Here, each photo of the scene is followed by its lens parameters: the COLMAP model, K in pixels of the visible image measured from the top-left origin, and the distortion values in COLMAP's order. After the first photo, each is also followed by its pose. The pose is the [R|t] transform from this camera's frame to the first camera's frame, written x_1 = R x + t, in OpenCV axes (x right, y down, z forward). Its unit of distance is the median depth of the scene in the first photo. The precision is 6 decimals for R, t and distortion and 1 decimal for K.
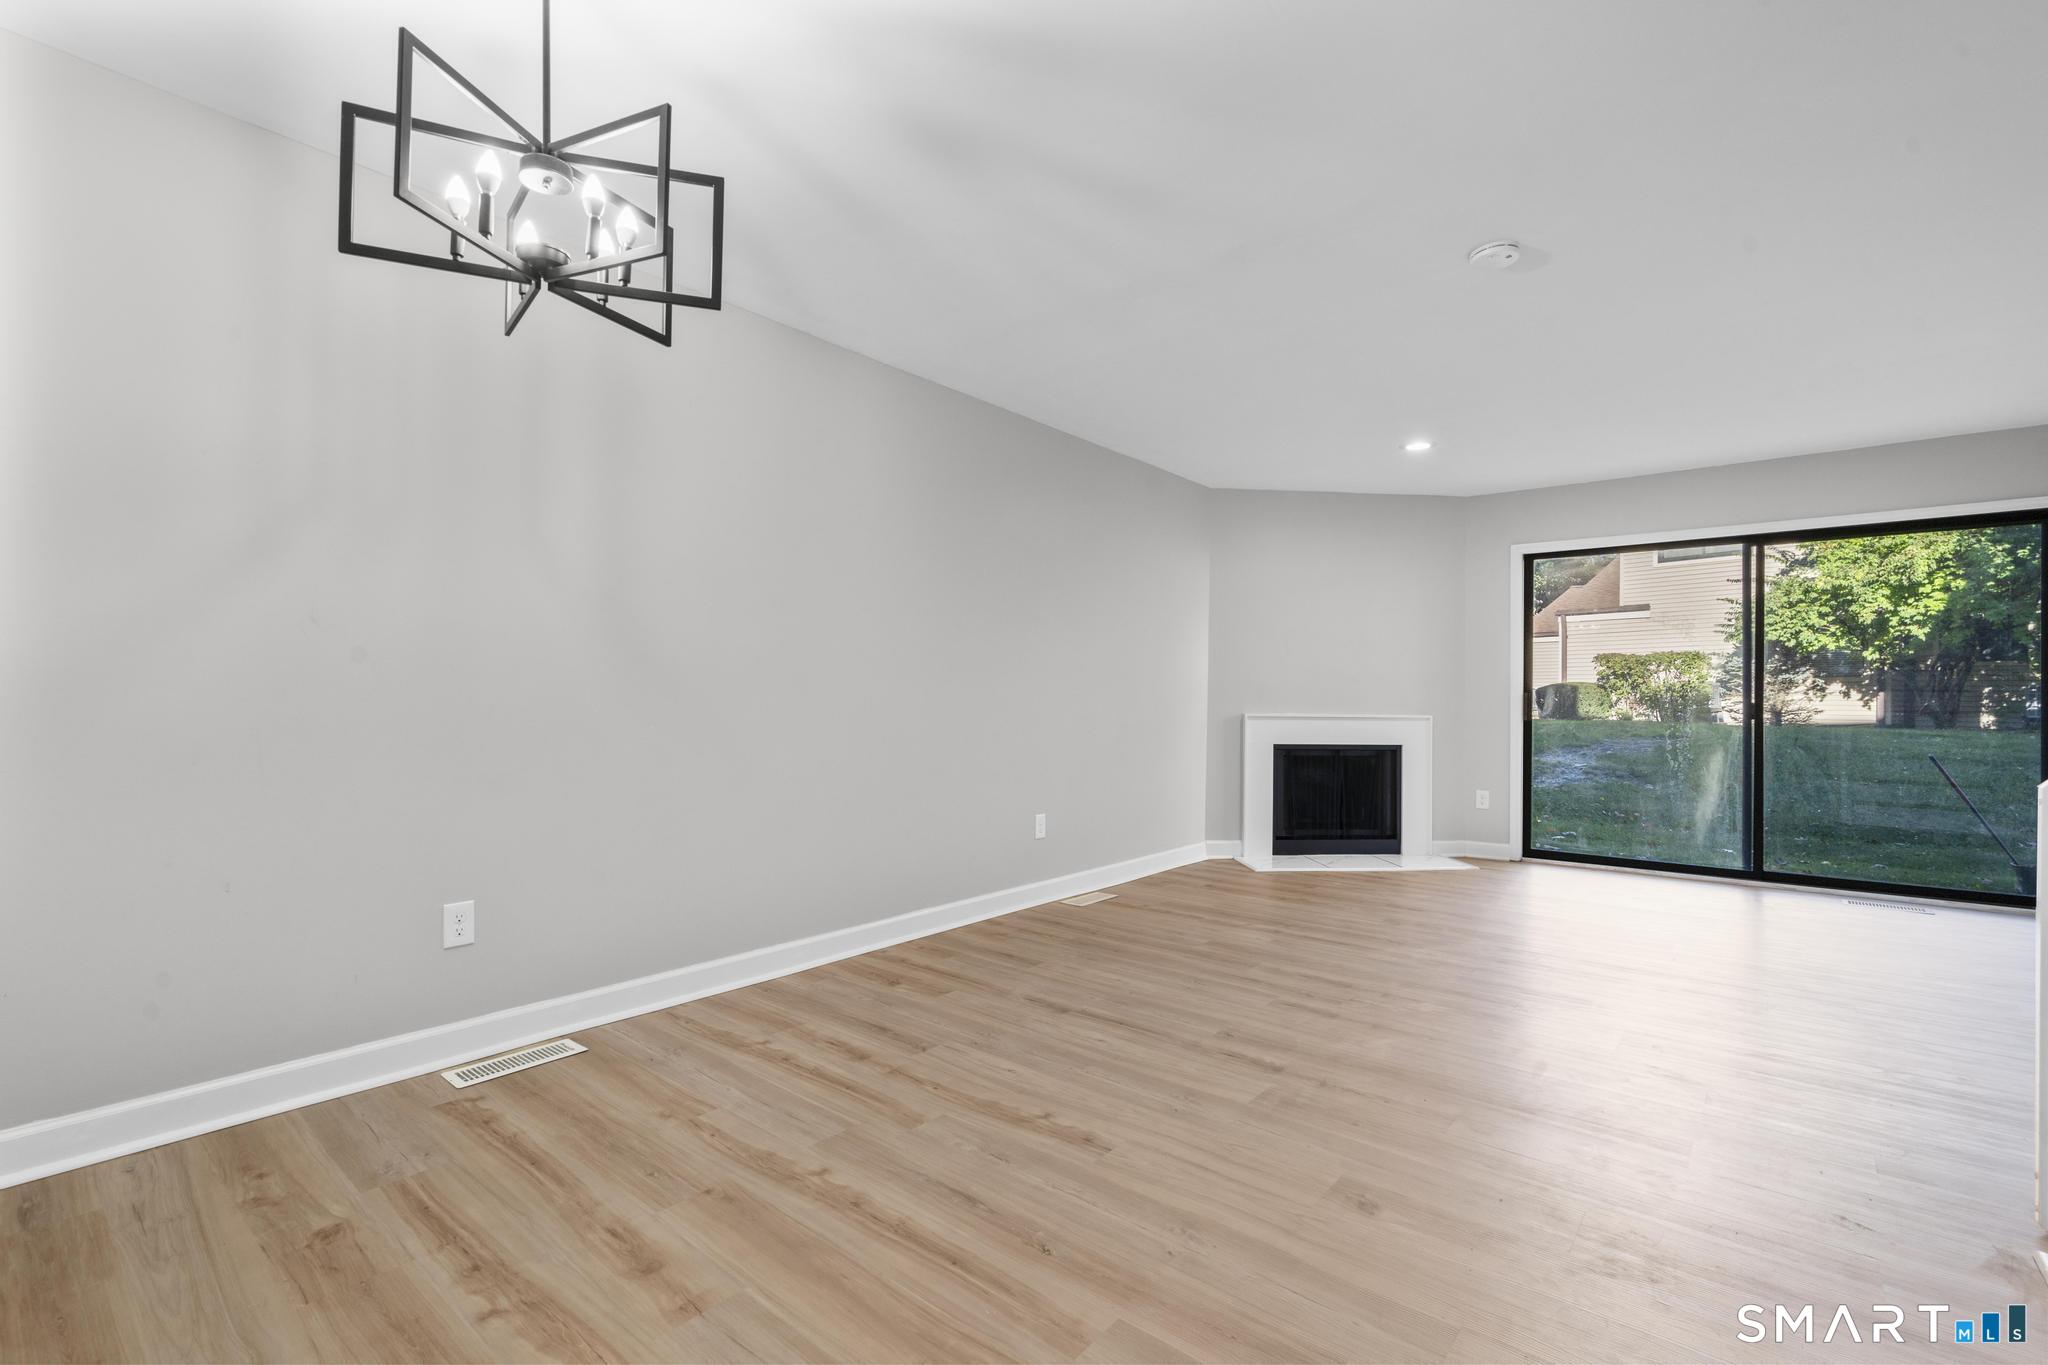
lens RADIAL K [[921.6, 0, 1009.6], [0, 921.6, 687.9], [0, 0, 1]] dist [-0.005331, 0.003915]
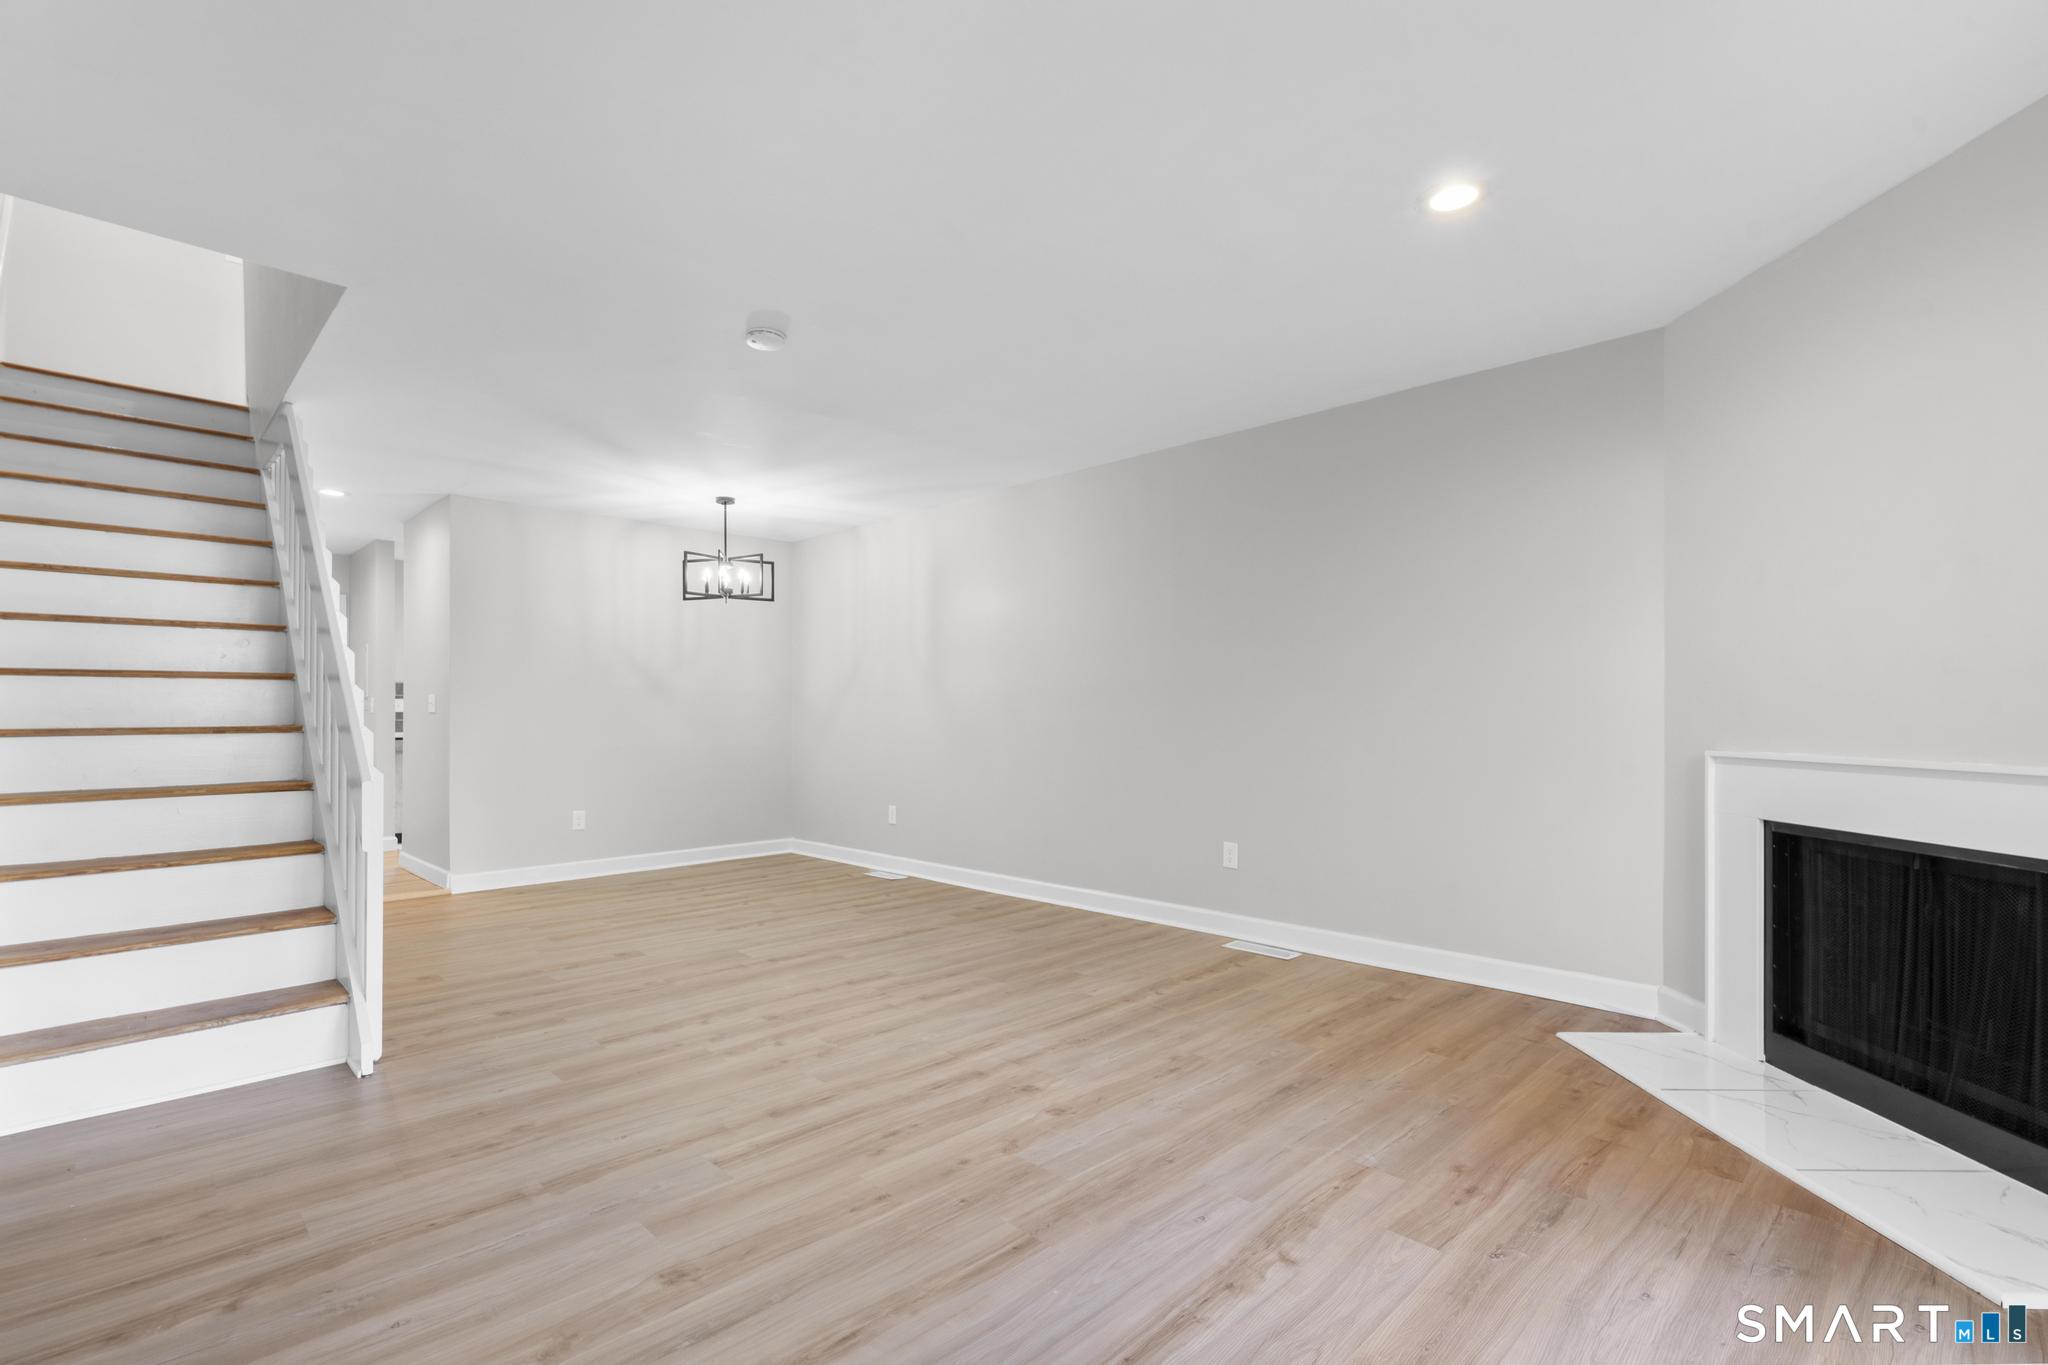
lens RADIAL K [[921.6, 0, 1018.3], [0, 921.6, 693.0], [0, 0, 1]] dist [-0.005331, 0.003915]
pose [[-0.089843, -0.036944, -0.995271, 0.911130], [0.010565, 0.999220, -0.038044, 0.012847], [0.995900, -0.013933, -0.089382, 0.780209]]
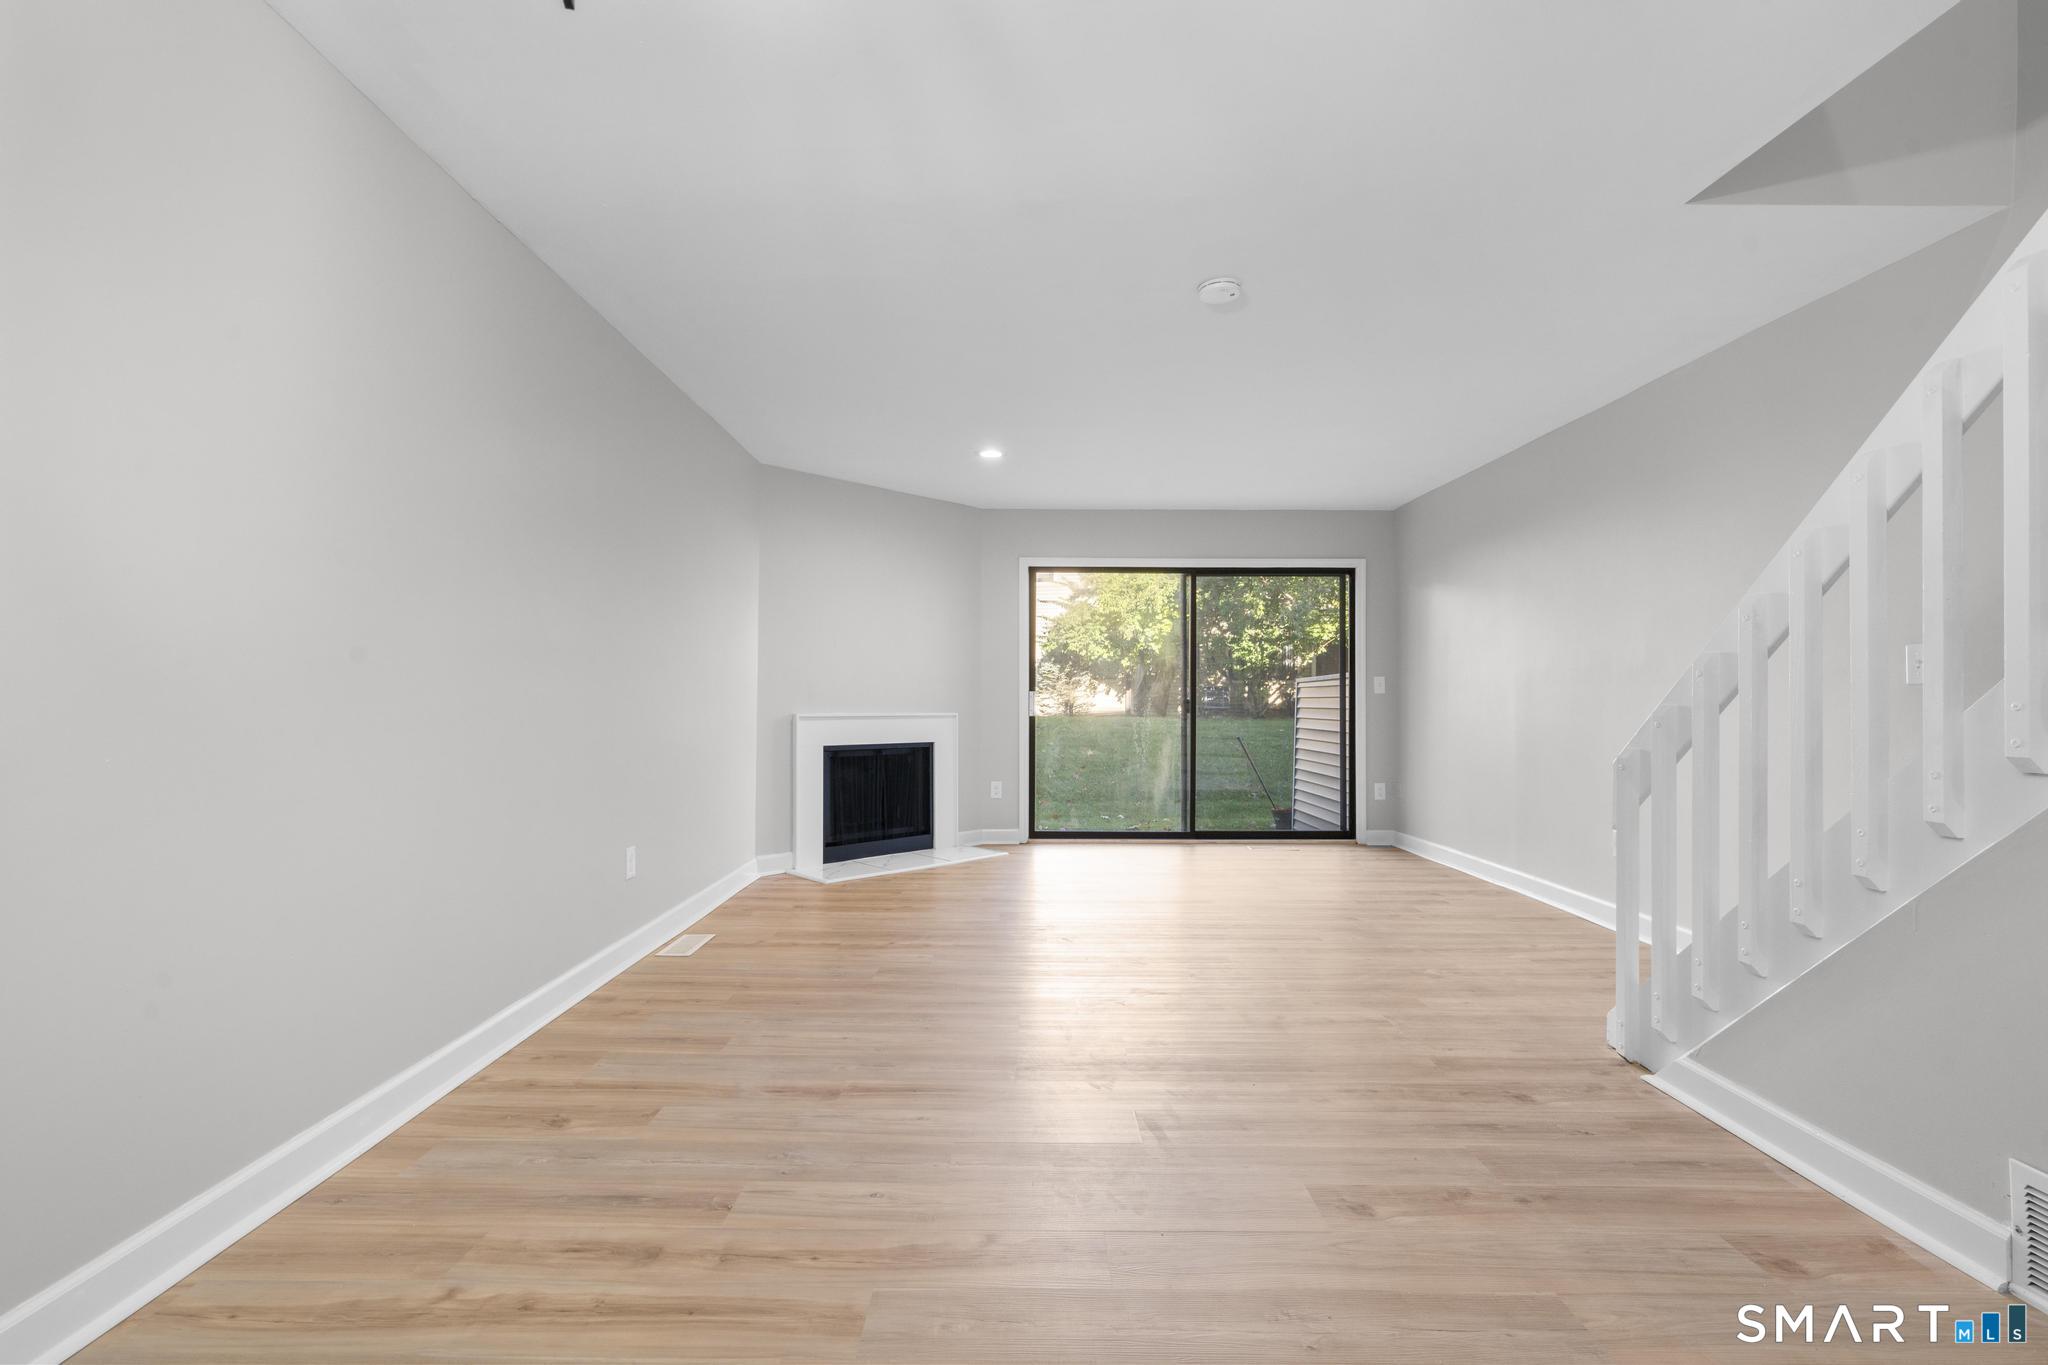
lens RADIAL K [[921.6, 0, 1013.3], [0, 921.6, 694.5], [0, 0, 1]] dist [-0.005331, 0.003915]
pose [[0.767415, -0.002533, 0.641145, -0.195530], [-0.003716, 0.999958, 0.008399, -0.000548], [-0.641140, -0.008828, 0.767373, 0.174925]]
